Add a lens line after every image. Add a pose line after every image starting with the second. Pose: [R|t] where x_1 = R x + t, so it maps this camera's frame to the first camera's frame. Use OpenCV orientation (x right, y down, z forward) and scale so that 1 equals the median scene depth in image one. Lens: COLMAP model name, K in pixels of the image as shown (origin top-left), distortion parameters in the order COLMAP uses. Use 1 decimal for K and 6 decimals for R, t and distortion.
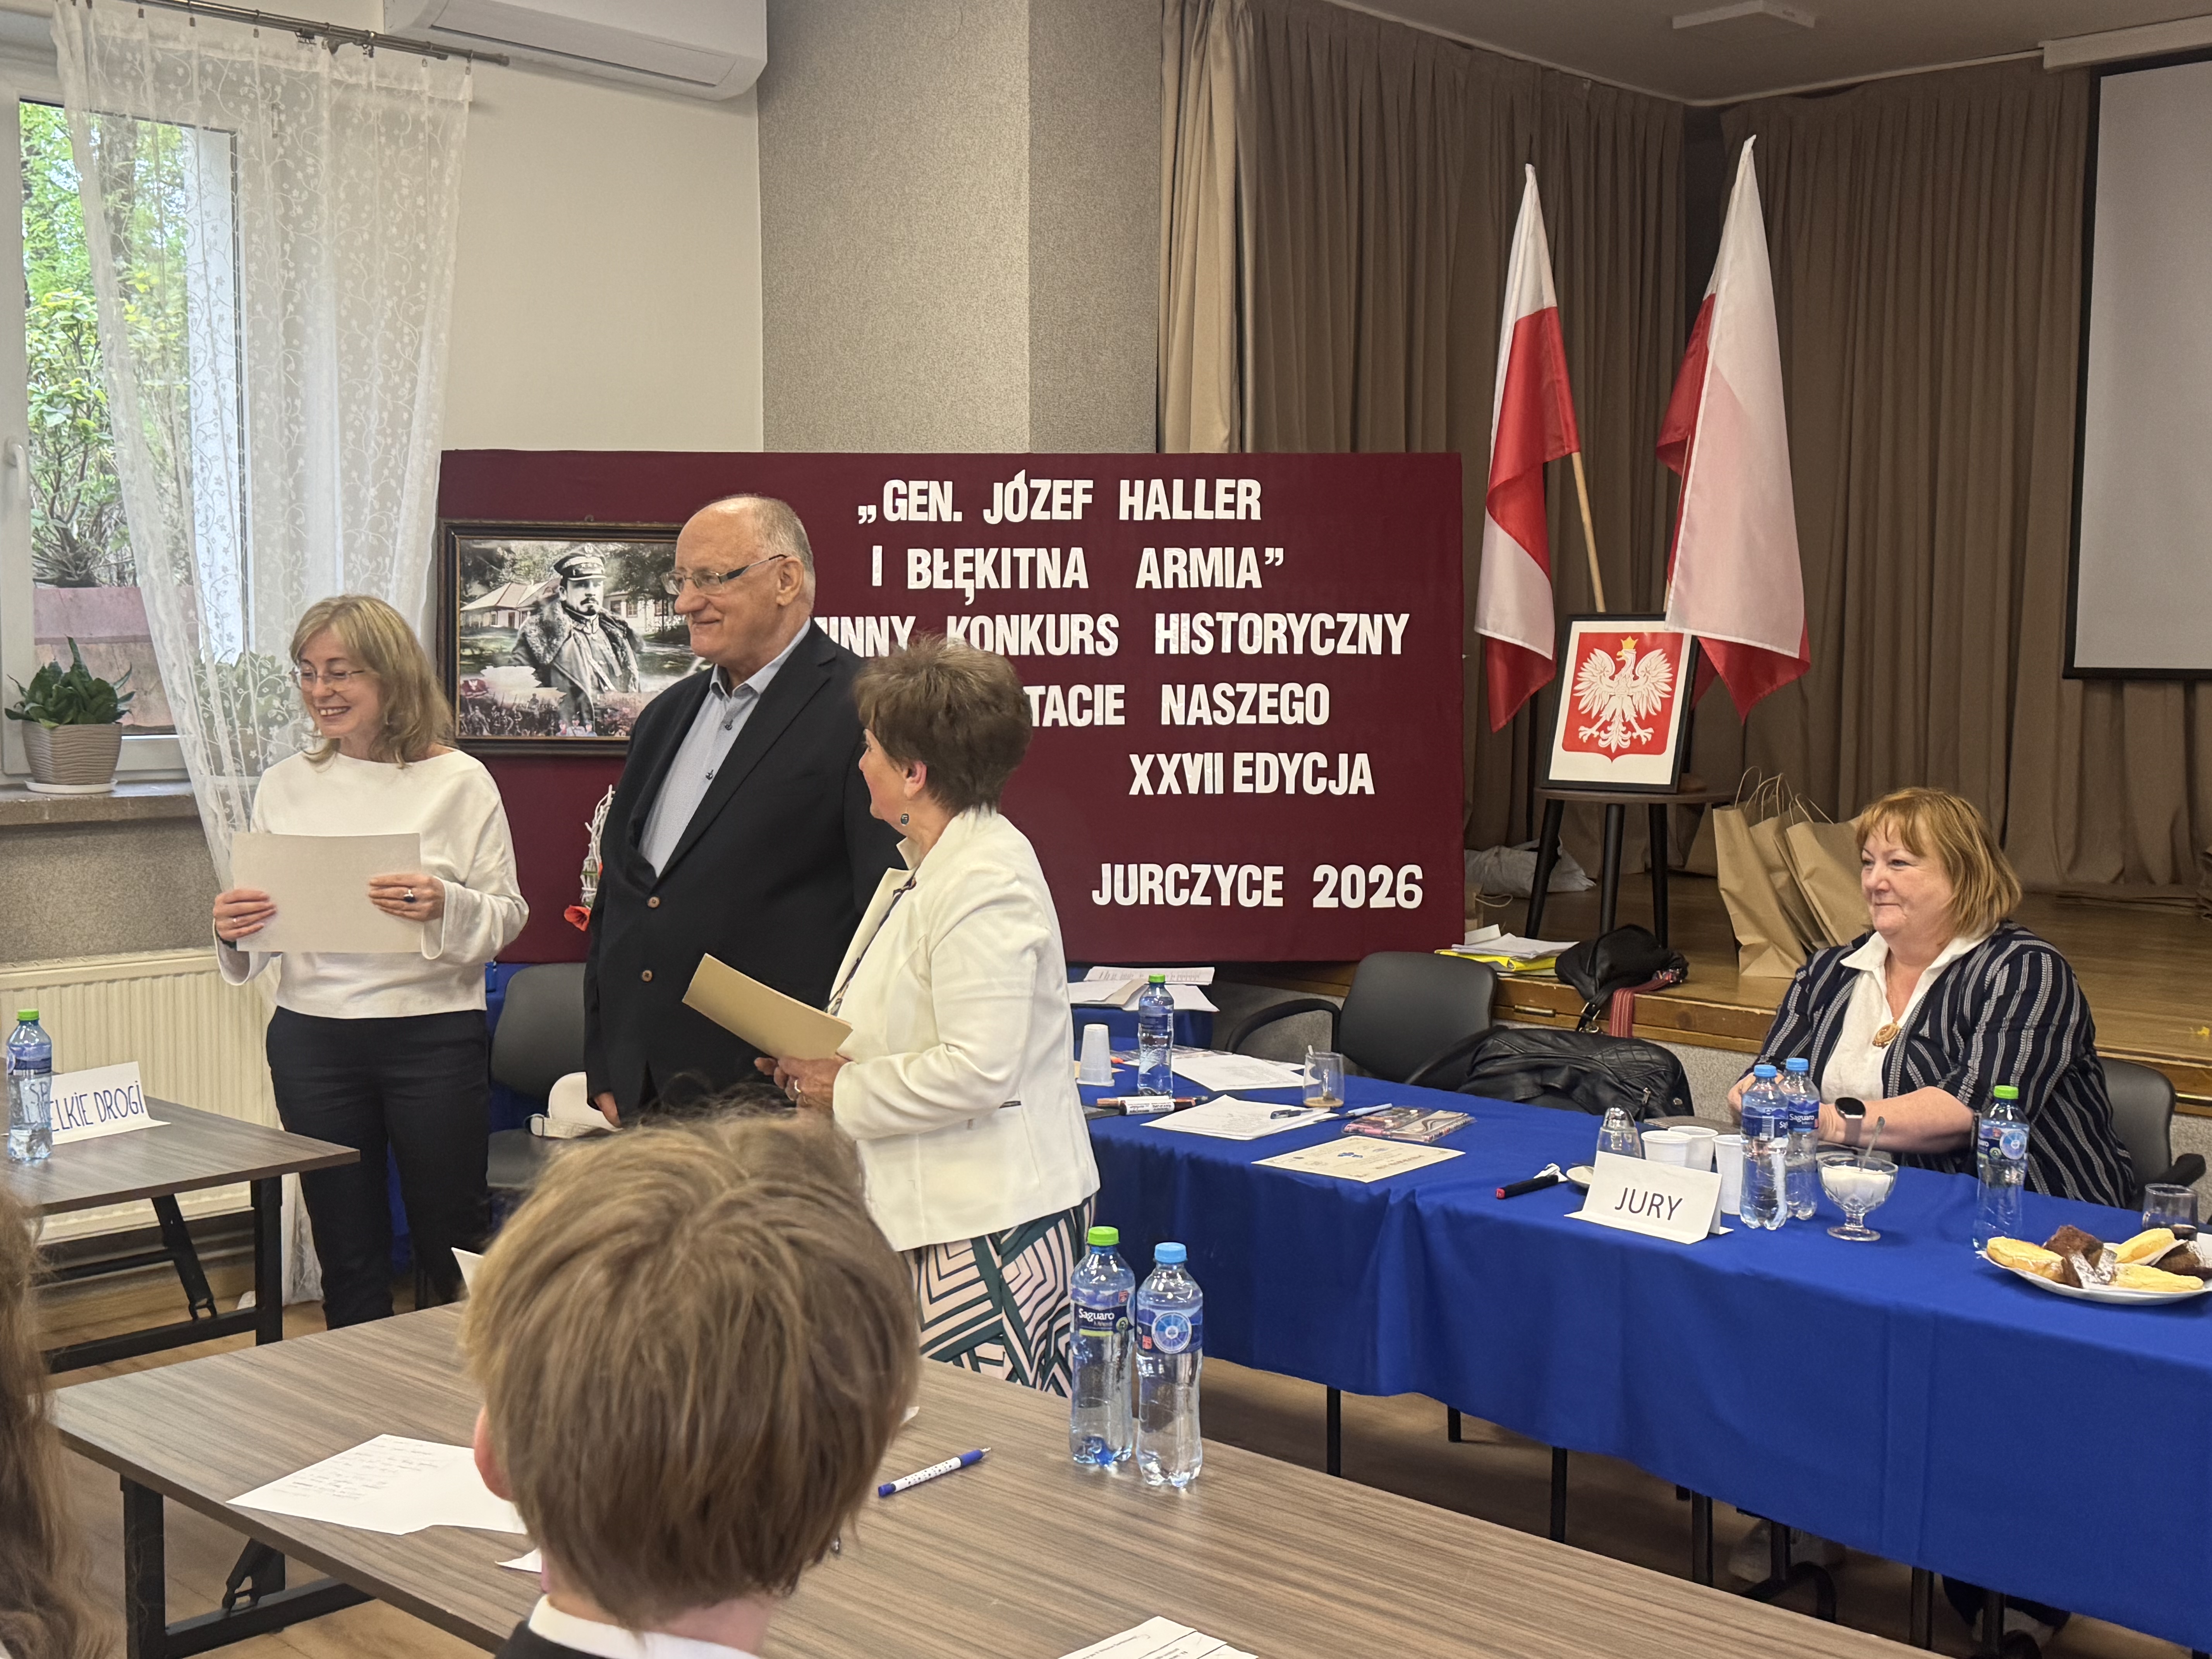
lens RADIAL K [[2510.2, 0, 1109.0], [0, 2510.2, 829.2], [0, 0, 1]] dist [0.087692, 0.000000]
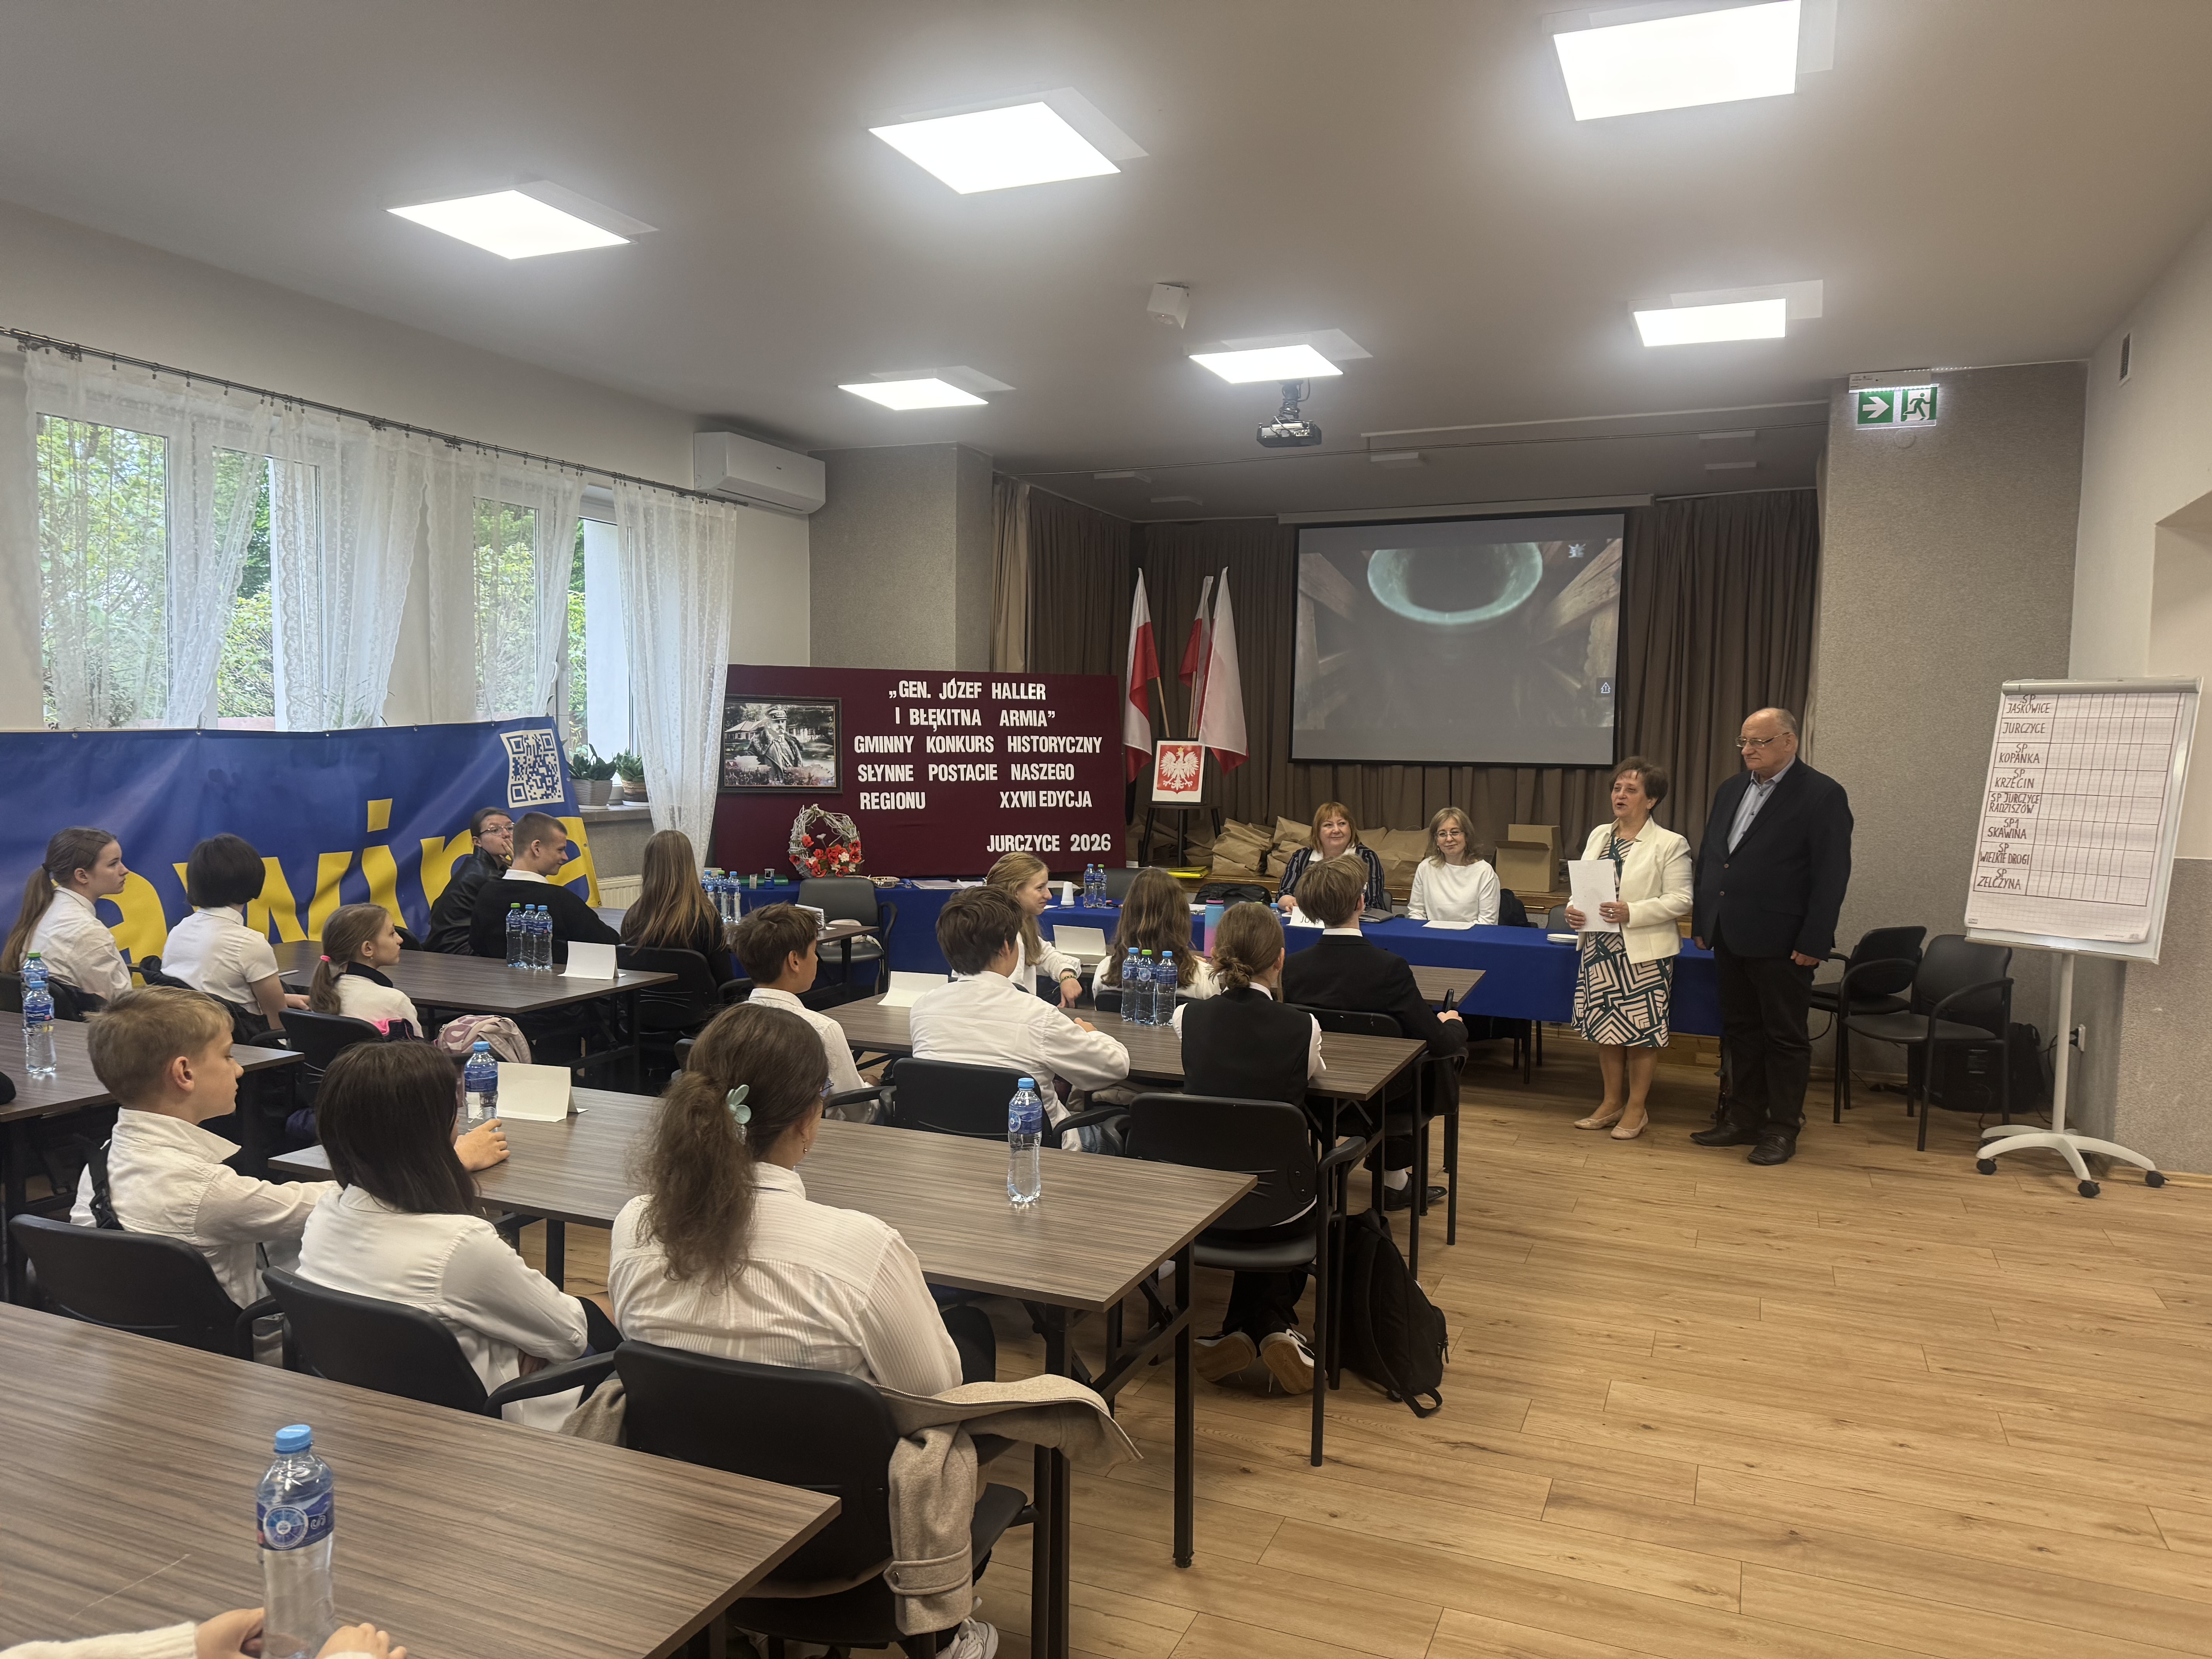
lens RADIAL K [[1542.8, 0, 1124.5], [0, 1542.8, 824.3], [0, 0, 1]] dist [0.072700, -0.042208]
pose [[0.931865, -0.012274, 0.362596, -0.436113], [0.019300, 0.999690, -0.015760, 0.029671], [-0.362290, 0.021684, 0.931813, -0.486788]]
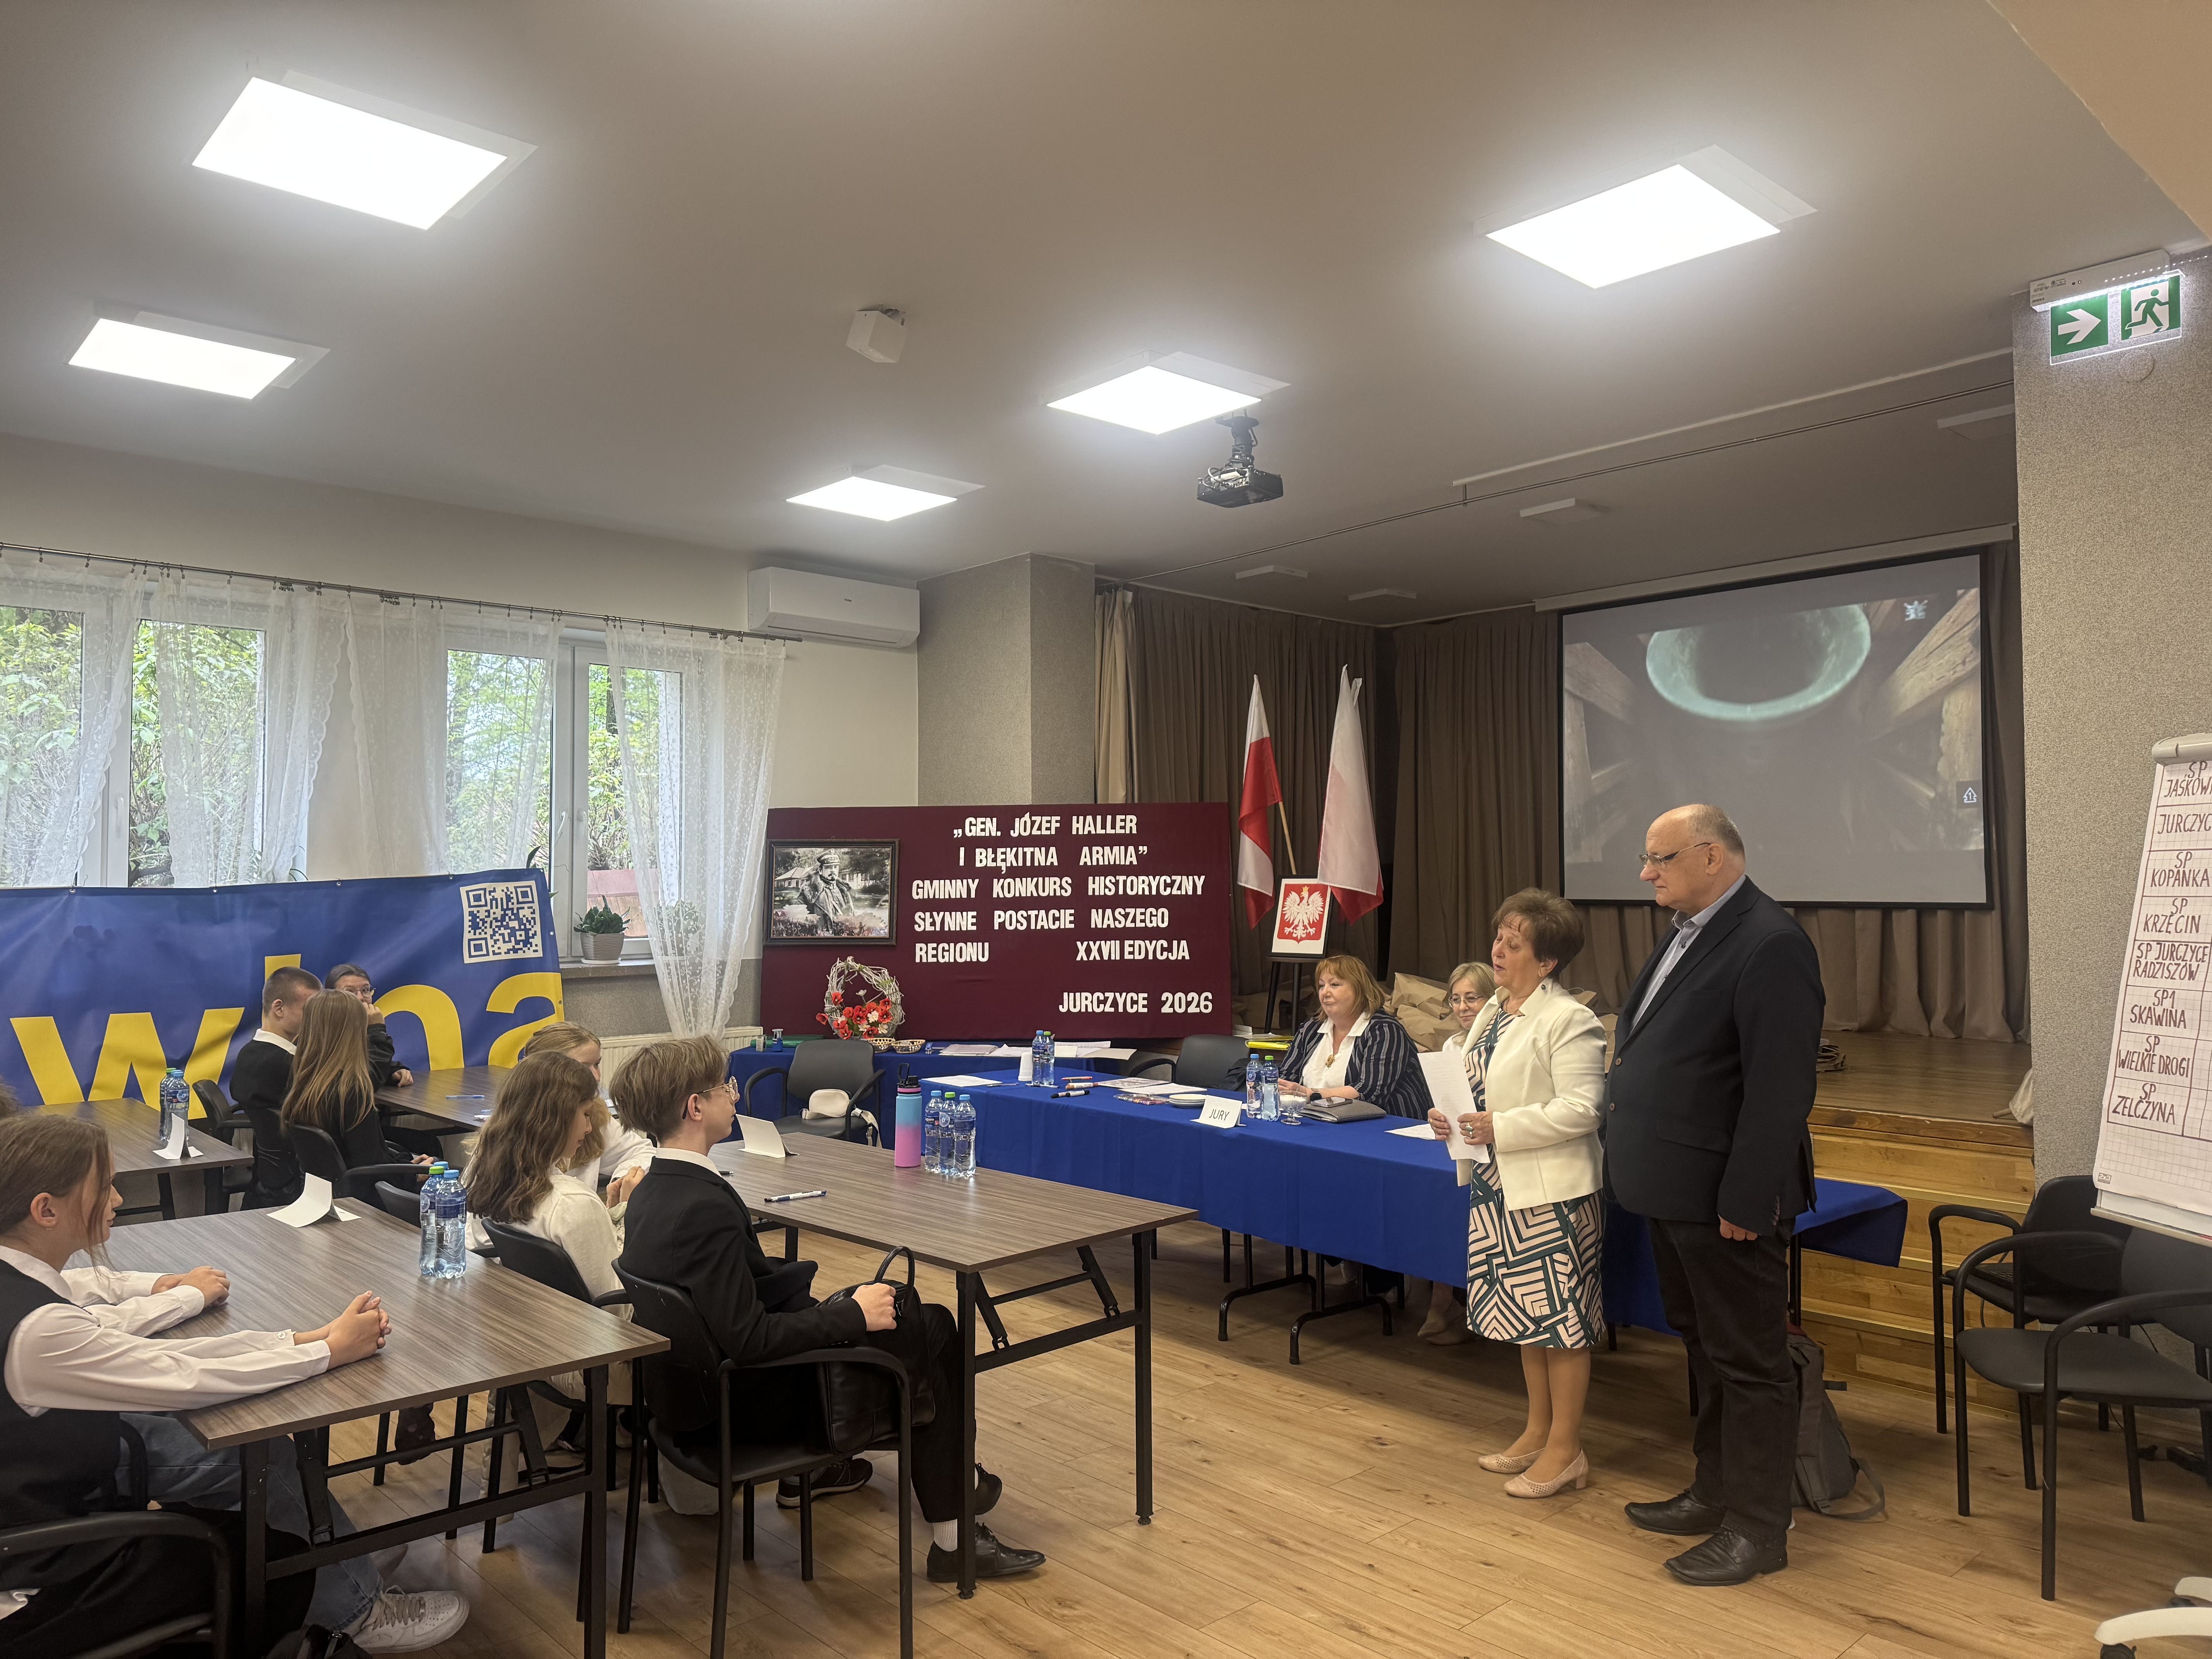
lens RADIAL K [[1542.8, 0, 1107.5], [0, 1542.8, 812.3], [0, 0, 1]] dist [0.072700, -0.042208]
pose [[0.998192, -0.013375, -0.058600, 0.114256], [0.005914, 0.992051, -0.125696, 0.026880], [0.059815, 0.125122, 0.990337, -0.332042]]
